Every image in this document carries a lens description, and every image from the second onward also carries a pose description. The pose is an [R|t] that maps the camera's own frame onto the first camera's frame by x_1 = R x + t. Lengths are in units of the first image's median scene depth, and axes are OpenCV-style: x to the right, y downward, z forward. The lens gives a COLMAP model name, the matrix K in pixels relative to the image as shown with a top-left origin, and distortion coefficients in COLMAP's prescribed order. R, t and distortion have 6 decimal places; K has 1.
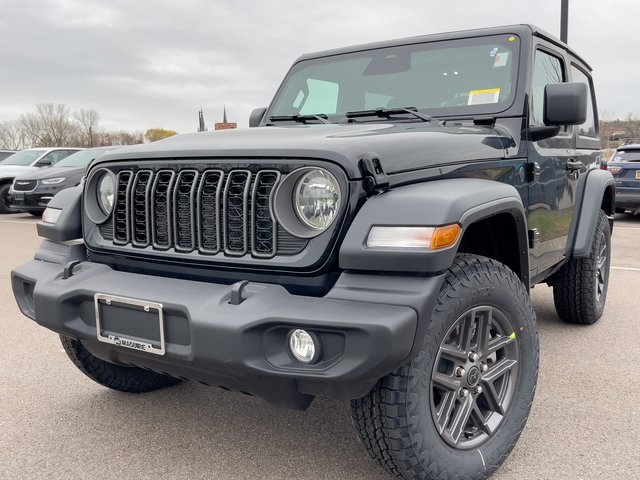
lens RADIAL K [[607.2, 0, 305.4], [0, 607.2, 247.0], [0, 0, 1]] dist [0.033875, 0.000000]
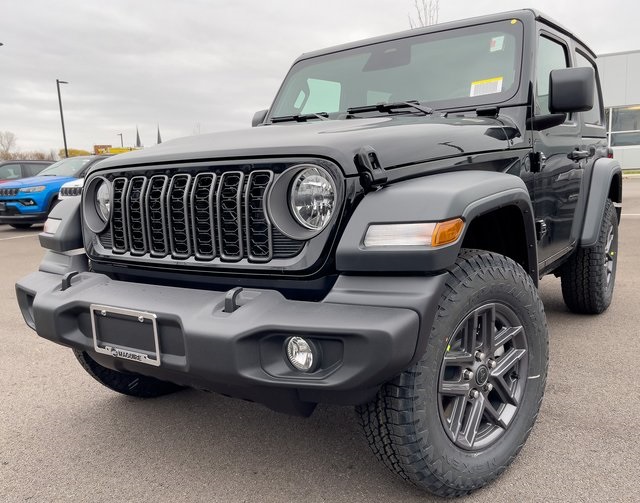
lens RADIAL K [[569.7, 0, 307.8], [0, 569.7, 269.4], [0, 0, 1]] dist [0.021102, 0.010023]
pose [[0.998902, -0.037648, -0.027897, 0.031440], [0.038759, 0.998431, 0.040415, -0.003779], [0.026331, -0.041452, 0.998793, 0.097318]]
